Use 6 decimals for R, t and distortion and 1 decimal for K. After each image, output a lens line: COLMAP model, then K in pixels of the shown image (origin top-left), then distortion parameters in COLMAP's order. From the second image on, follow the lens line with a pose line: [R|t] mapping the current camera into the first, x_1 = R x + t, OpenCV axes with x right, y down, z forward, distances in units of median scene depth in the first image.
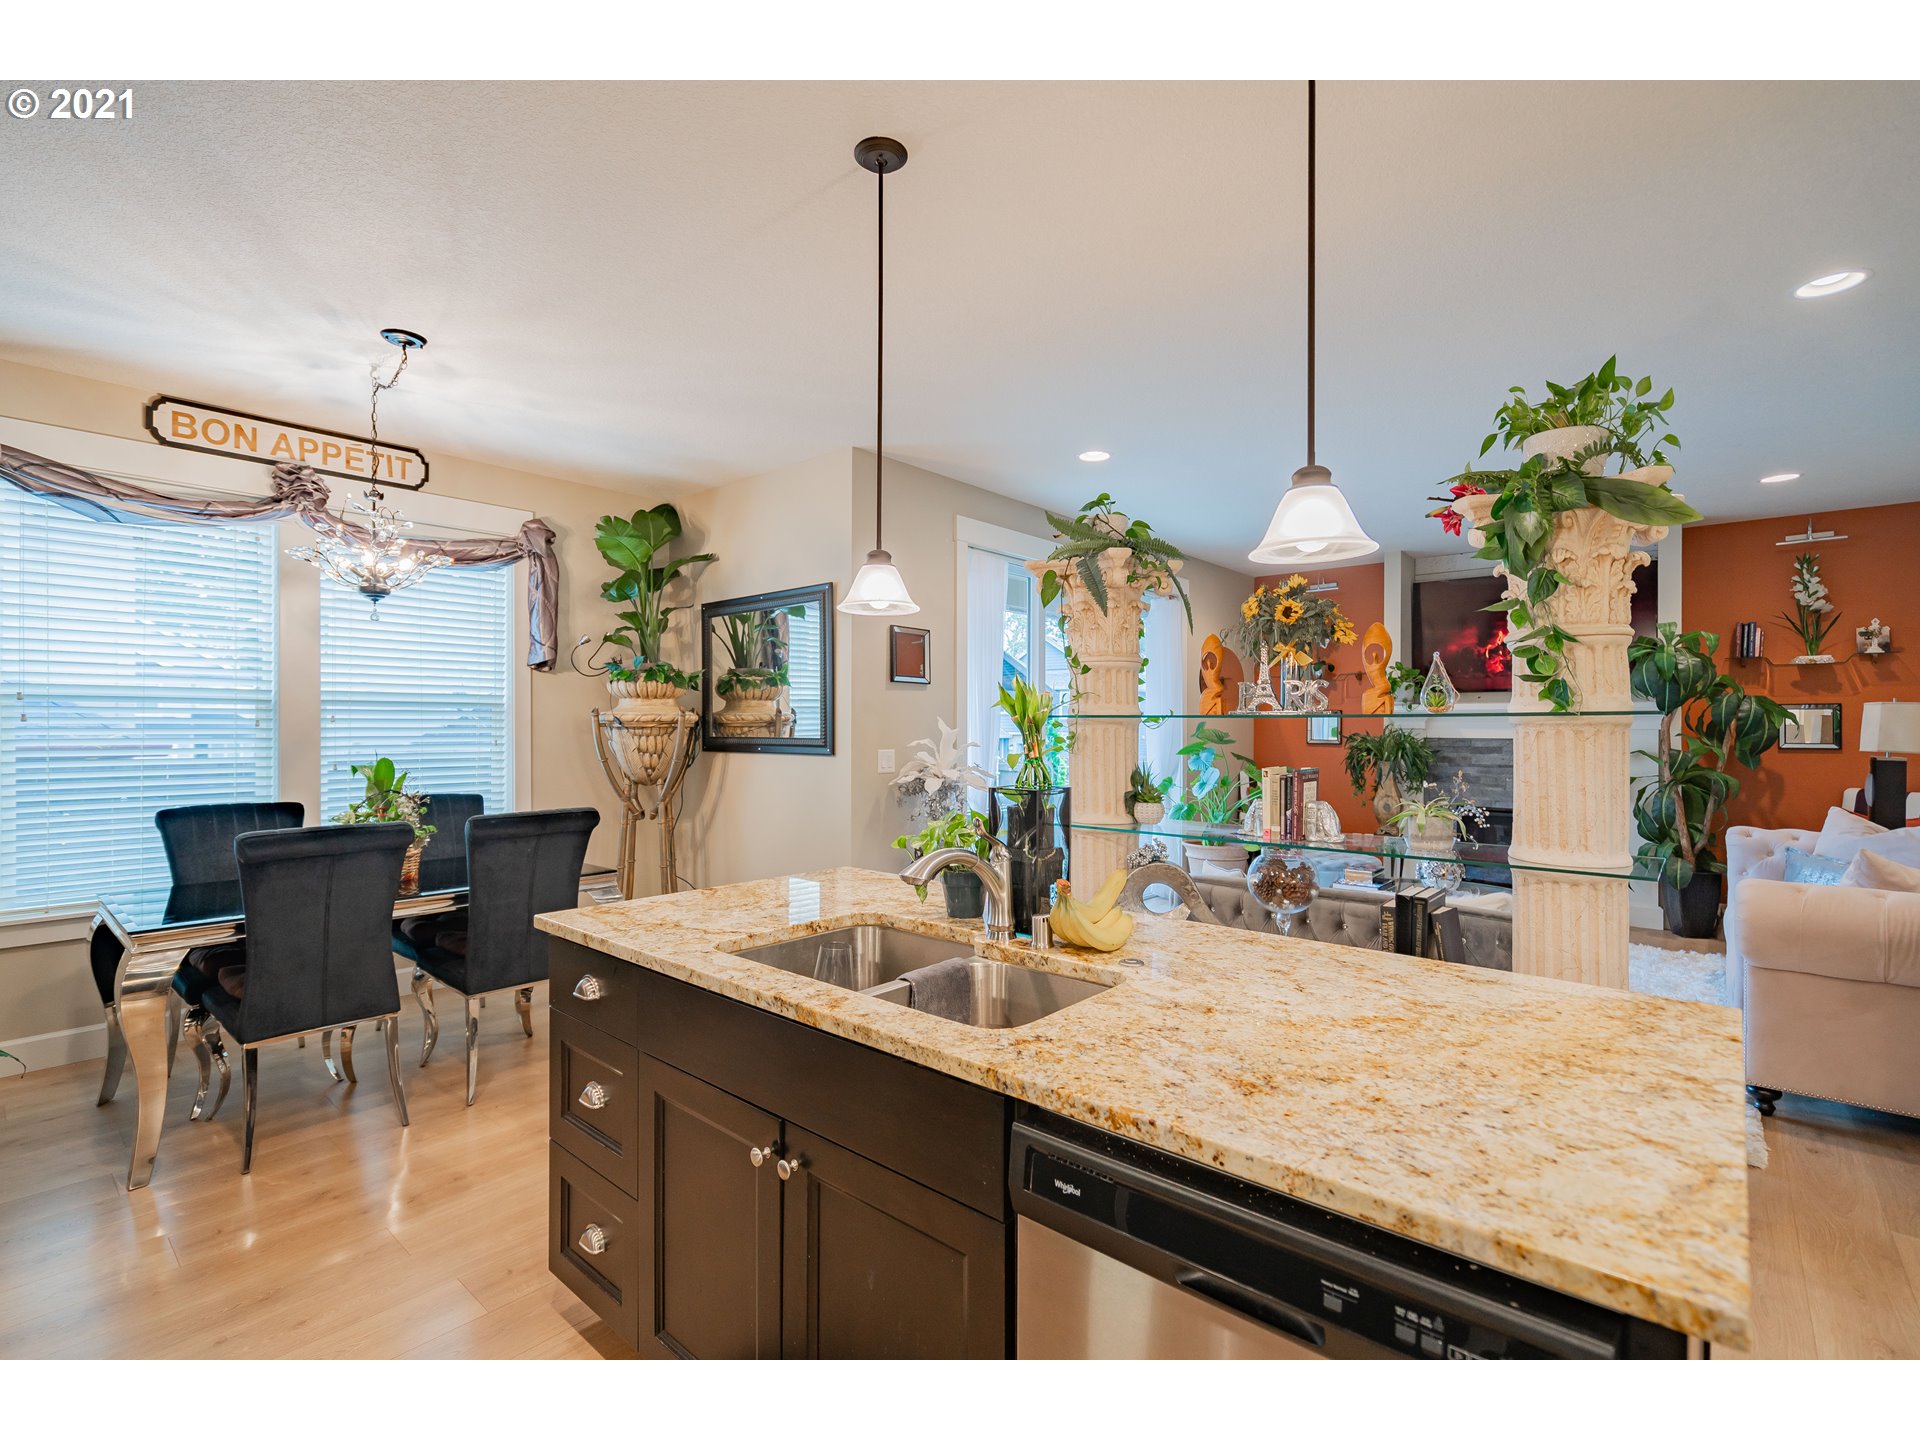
lens RADIAL K [[879.8, 0, 954.6], [0, 879.8, 728.1], [0, 0, 1]] dist [-0.001187, 0.000822]
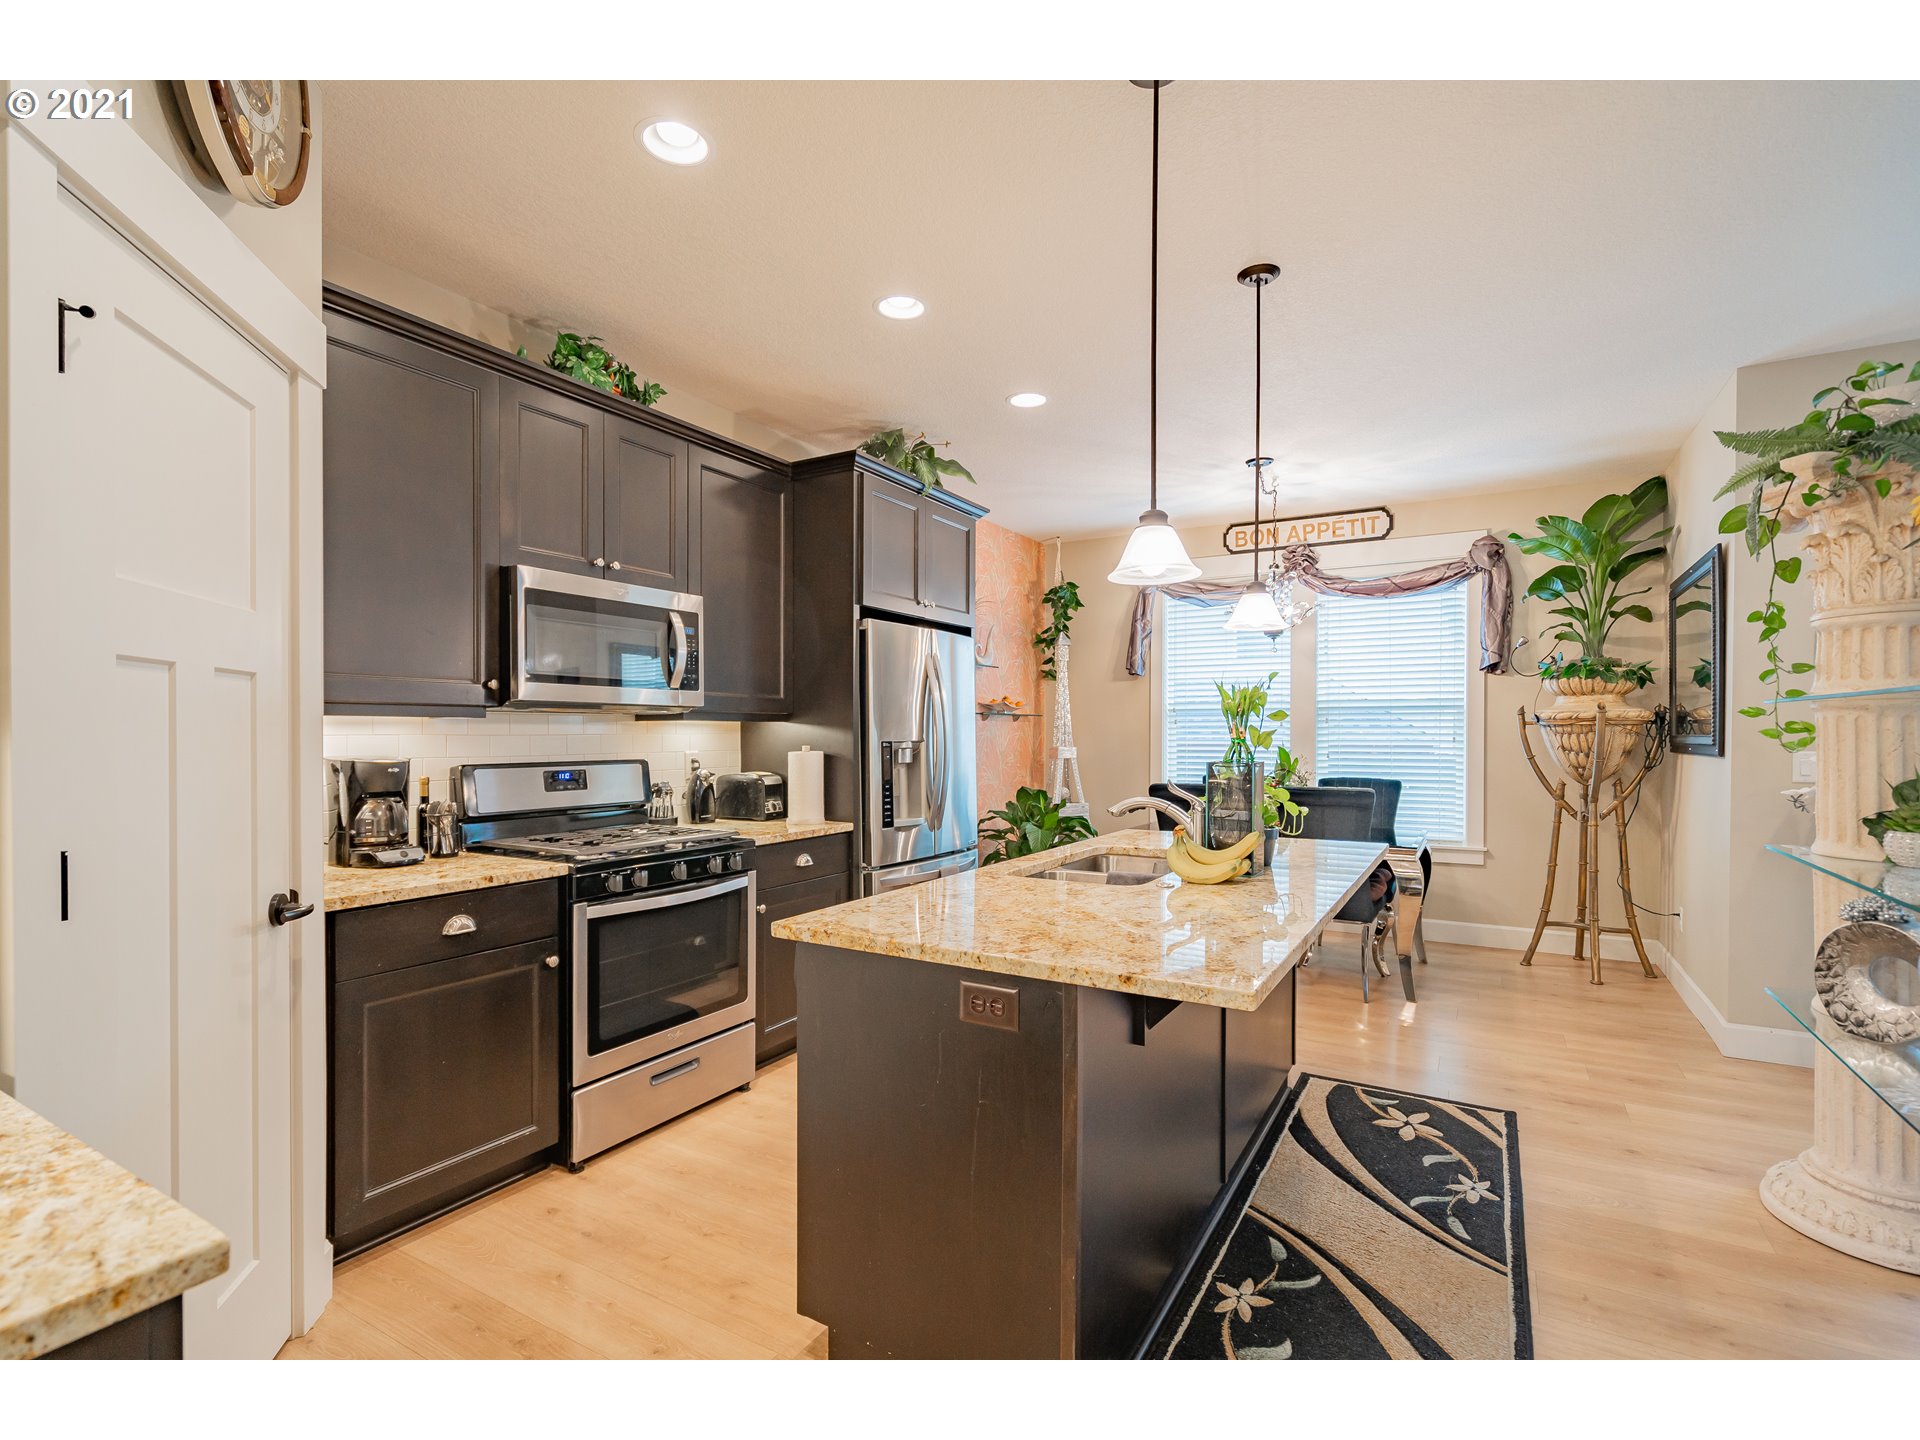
lens RADIAL K [[879.8, 0, 951.7], [0, 879.8, 739.8], [0, 0, 1]] dist [-0.001187, 0.000822]
pose [[0.197306, 0.007510, -0.980313, 0.545293], [-0.001363, 0.999972, 0.007387, 0.010969], [0.980341, -0.000122, 0.197311, 0.148915]]
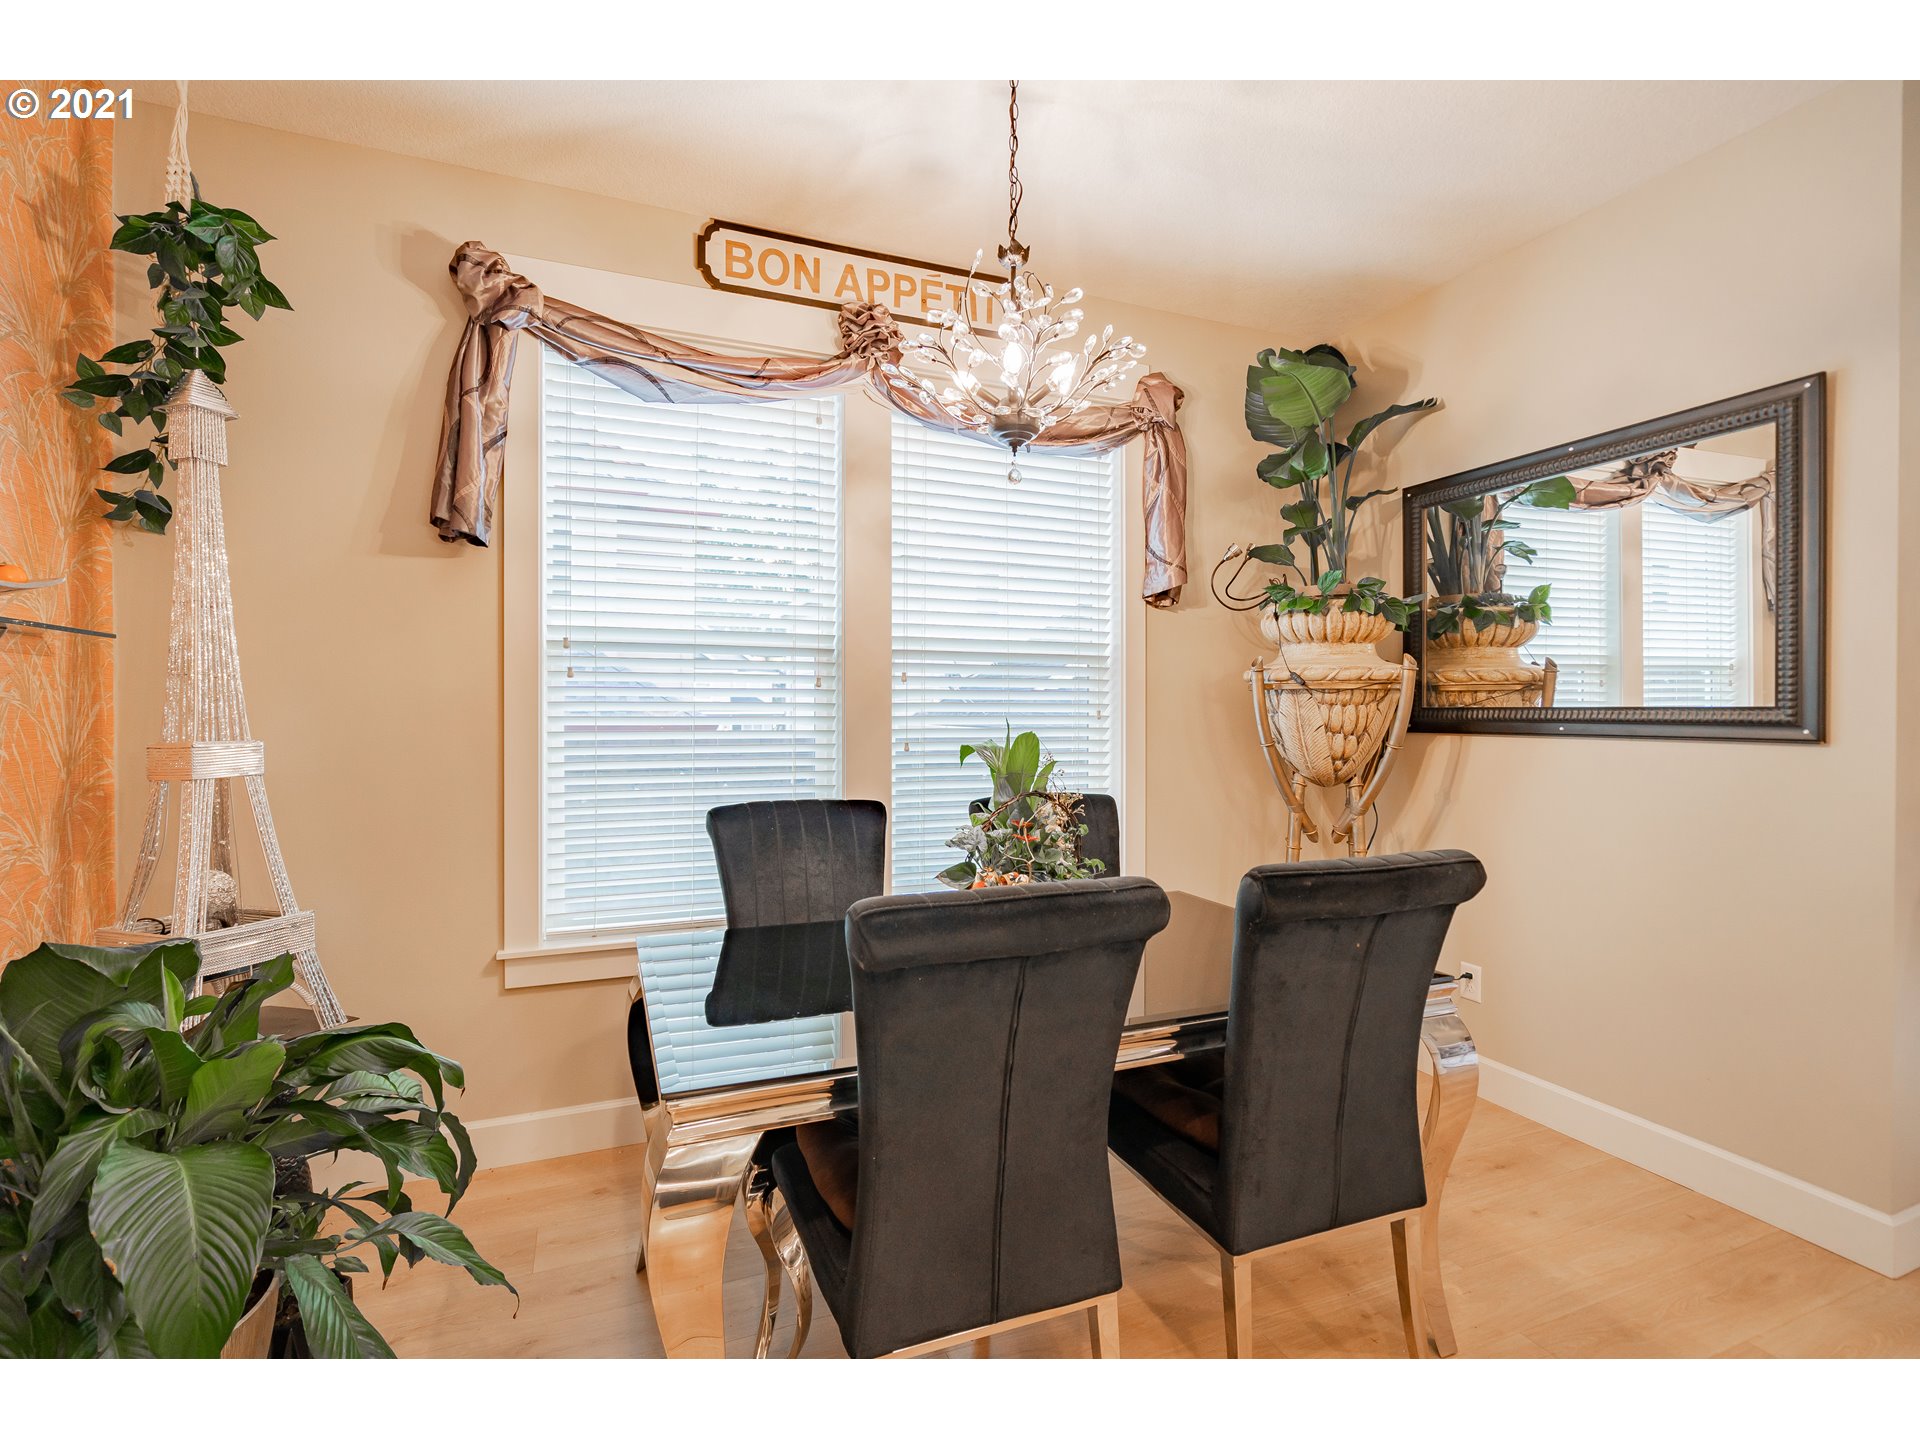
lens RADIAL K [[879.8, 0, 958.0], [0, 879.8, 721.5], [0, 0, 1]] dist [-0.001187, 0.000822]
pose [[0.896158, 0.008253, -0.443658, -0.365320], [-0.004042, 0.999937, 0.010437, 0.017321], [0.443717, -0.007560, 0.896135, 0.401797]]
